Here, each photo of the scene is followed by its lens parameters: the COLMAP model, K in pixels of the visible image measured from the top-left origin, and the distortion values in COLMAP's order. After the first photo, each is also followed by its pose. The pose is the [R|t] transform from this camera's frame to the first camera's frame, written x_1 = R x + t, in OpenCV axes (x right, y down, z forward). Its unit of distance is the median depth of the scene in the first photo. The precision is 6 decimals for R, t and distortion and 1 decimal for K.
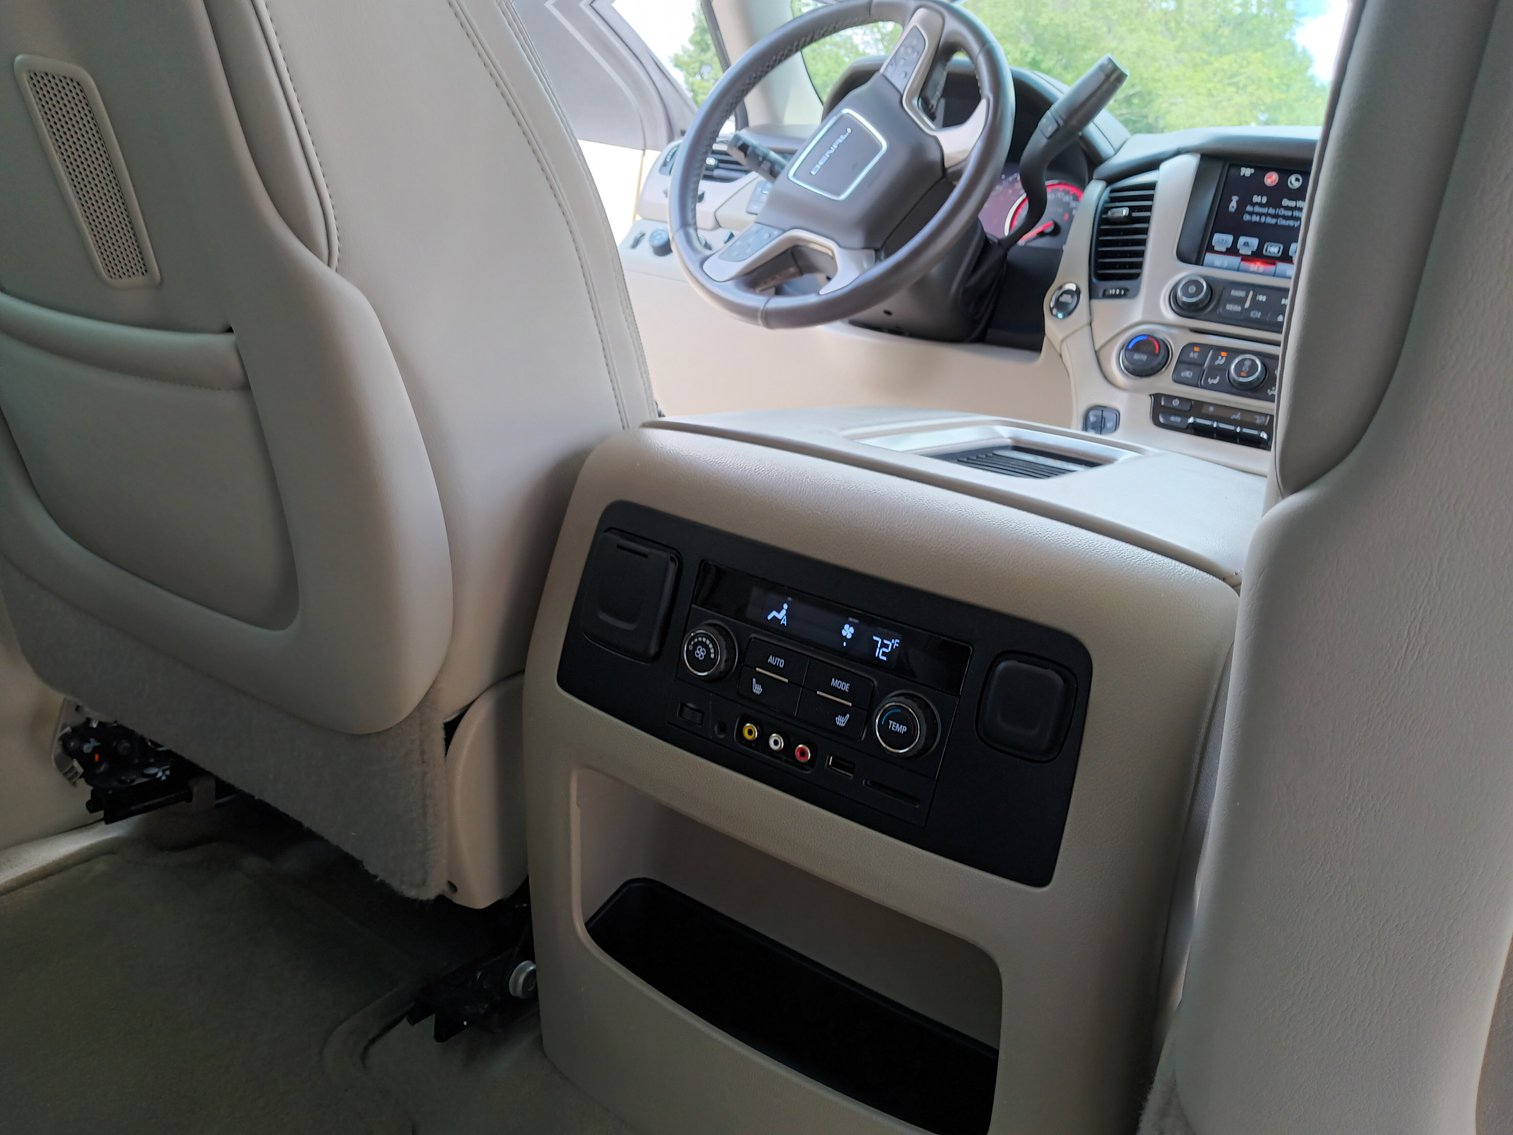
lens RADIAL K [[1213.1, 0, 751.3], [0, 1213.1, 580.7], [0, 0, 1]] dist [-0.004747, -0.007406]
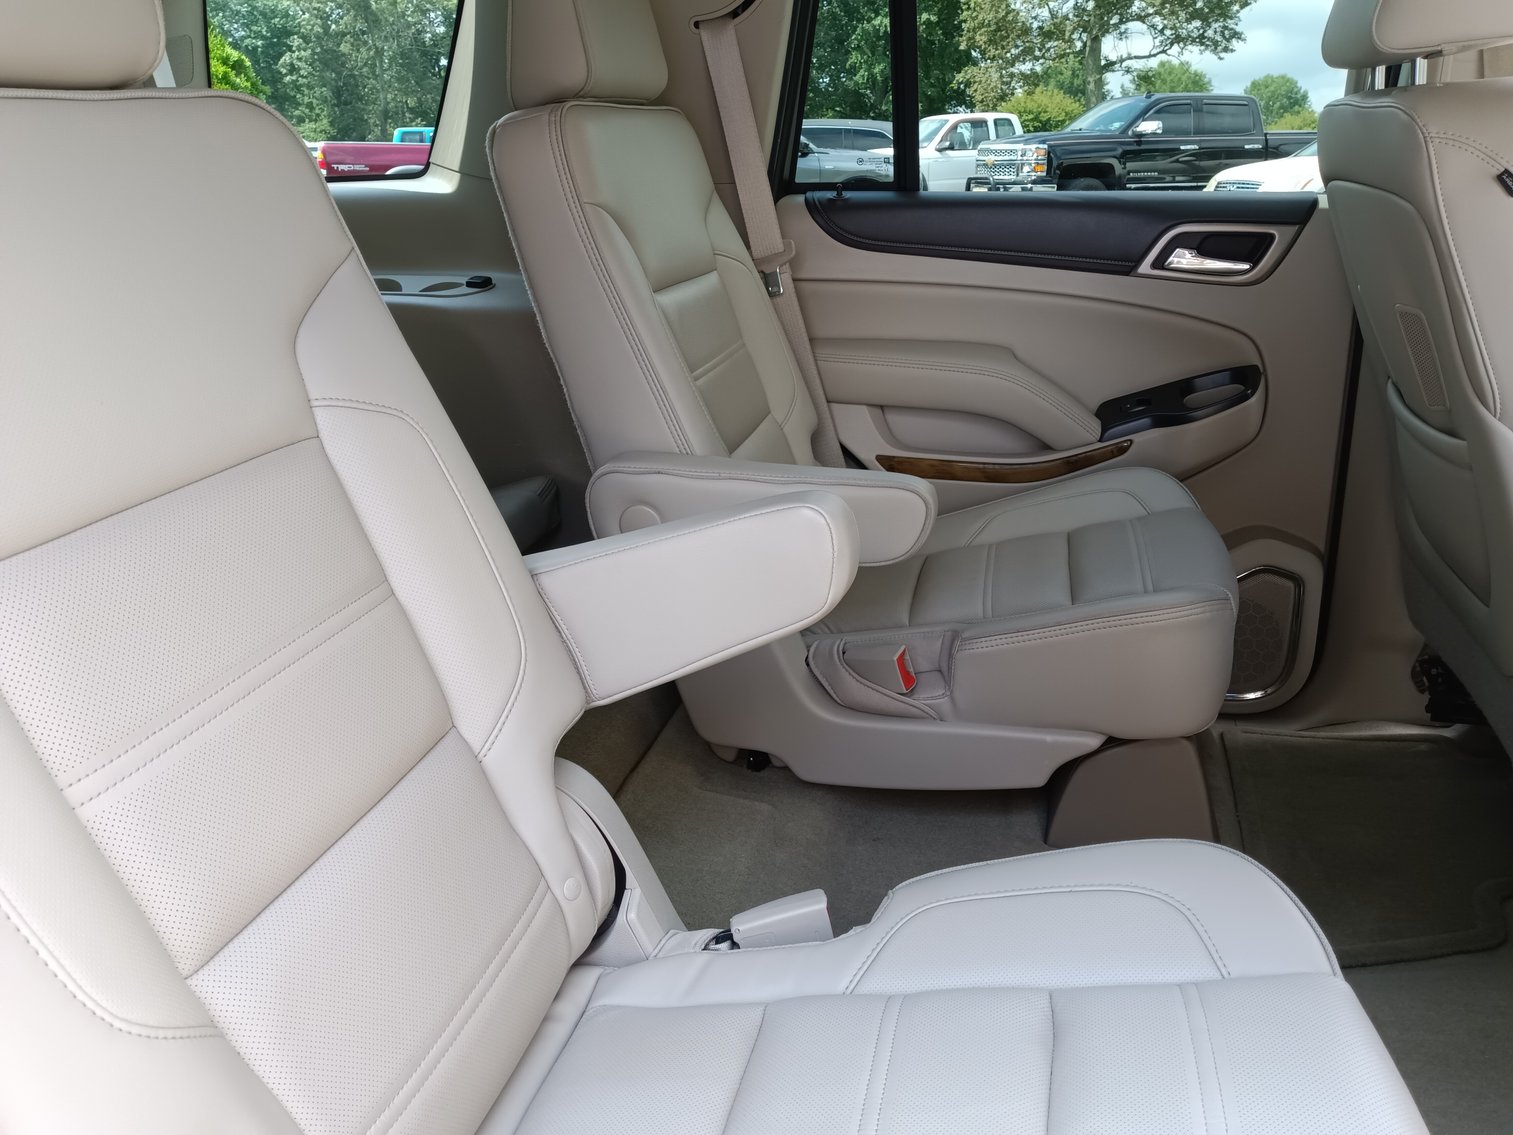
lens RADIAL K [[1213.1, 0, 771.7], [0, 1213.1, 554.8], [0, 0, 1]] dist [-0.004747, -0.007406]
pose [[0.353890, 0.175554, -0.918664, 0.497301], [-0.196036, 0.974331, 0.110674, -0.013925], [0.914512, 0.140925, 0.379221, -0.359267]]
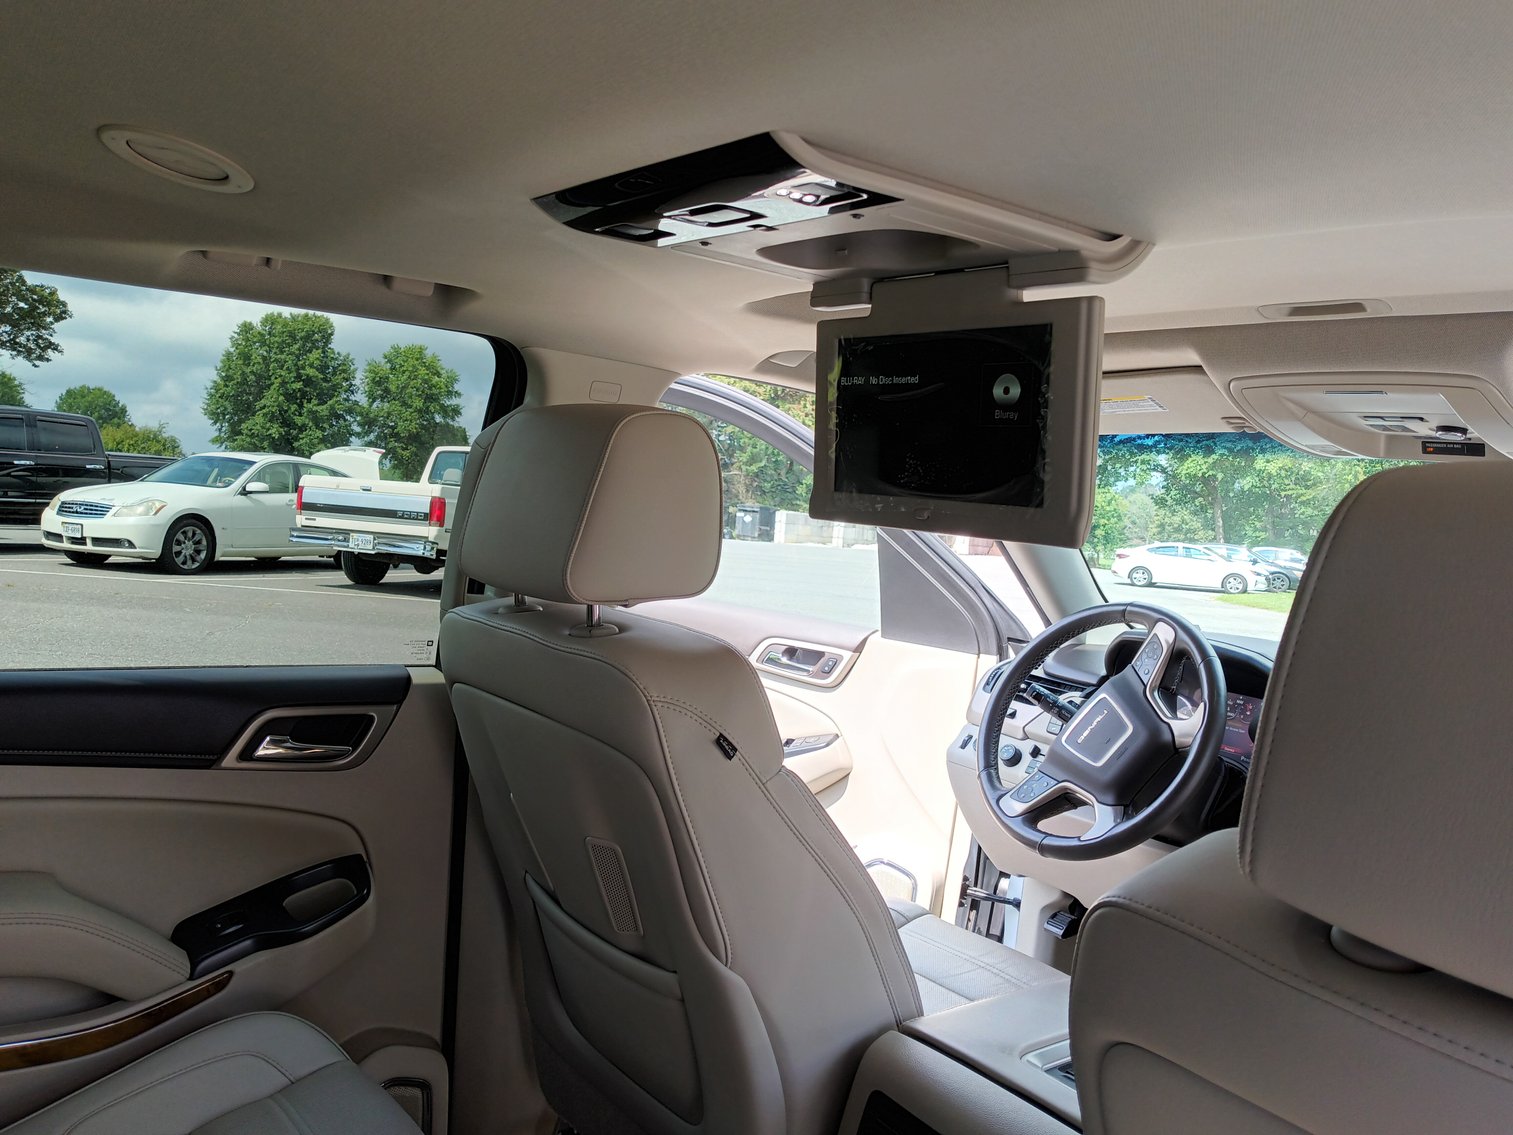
lens RADIAL K [[1213.1, 0, 744.2], [0, 1213.1, 593.3], [0, 0, 1]] dist [-0.004747, -0.007406]
pose [[0.943838, -0.024478, -0.329501, 0.155165], [-0.049079, 0.975802, -0.213075, -0.199630], [0.326743, 0.217280, 0.919798, -0.421867]]
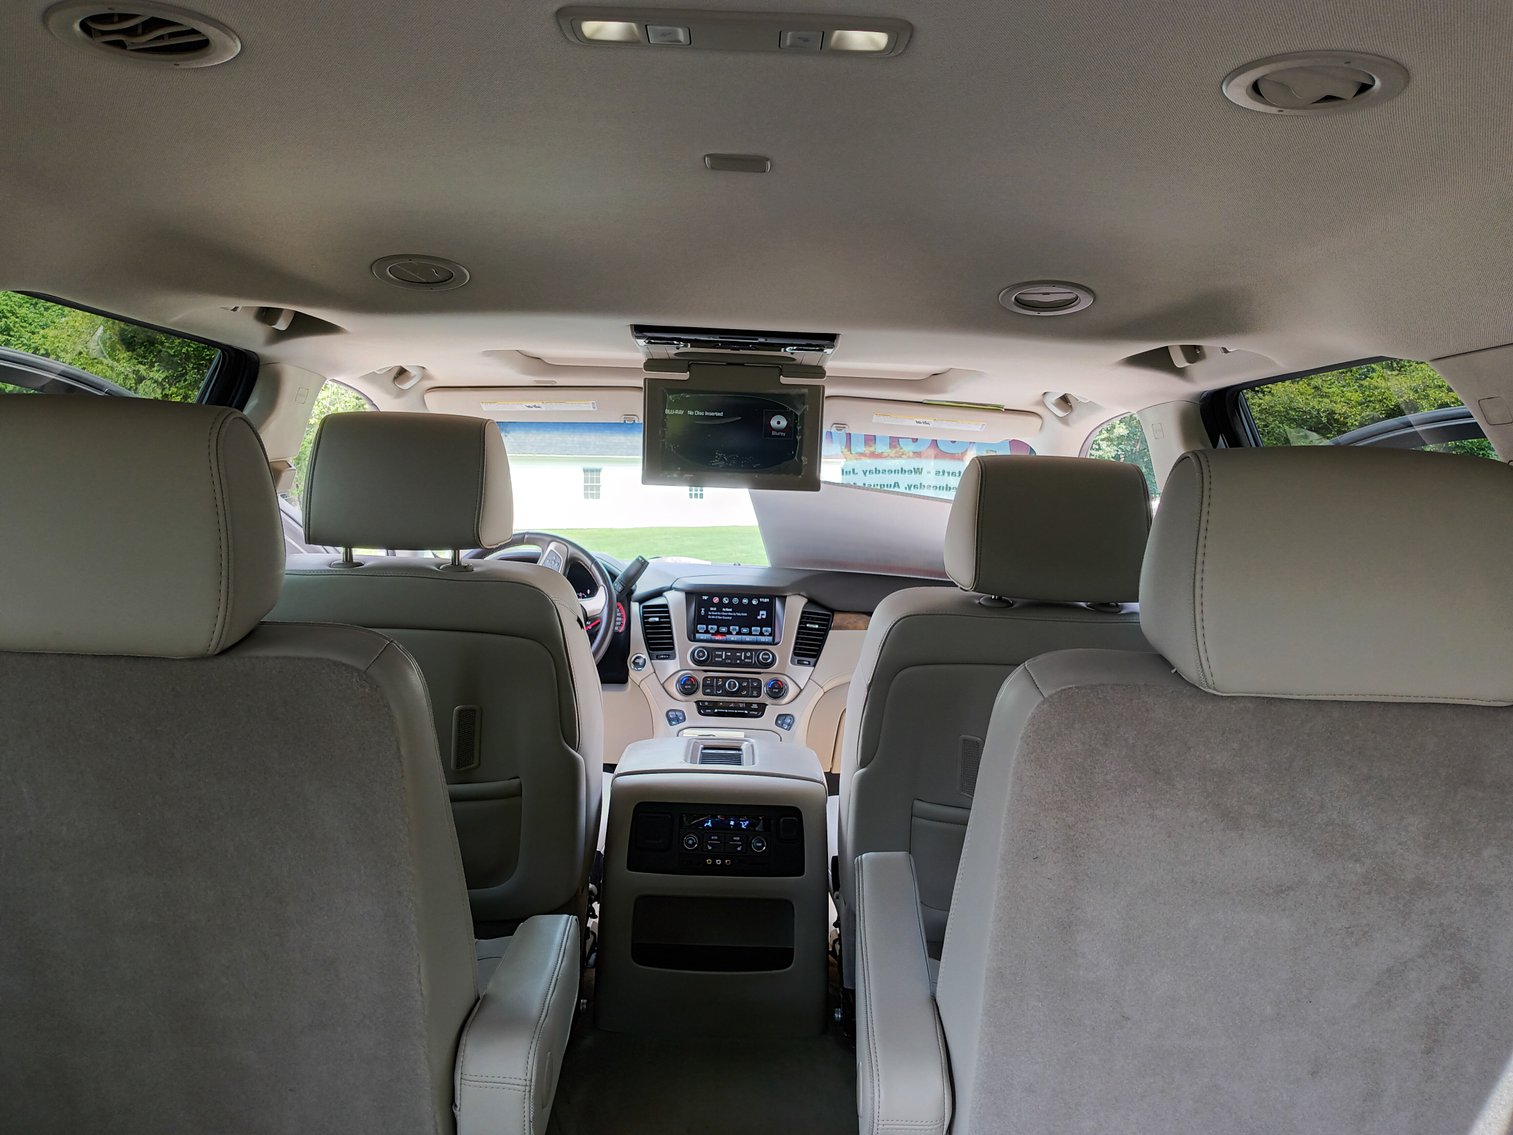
lens RADIAL K [[1213.1, 0, 755.5], [0, 1213.1, 576.8], [0, 0, 1]] dist [-0.004747, -0.007406]
pose [[0.805985, -0.134145, 0.576536, -0.843242], [0.225309, 0.970192, -0.089238, -0.150142], [-0.547380, 0.201823, 0.812184, -0.938418]]
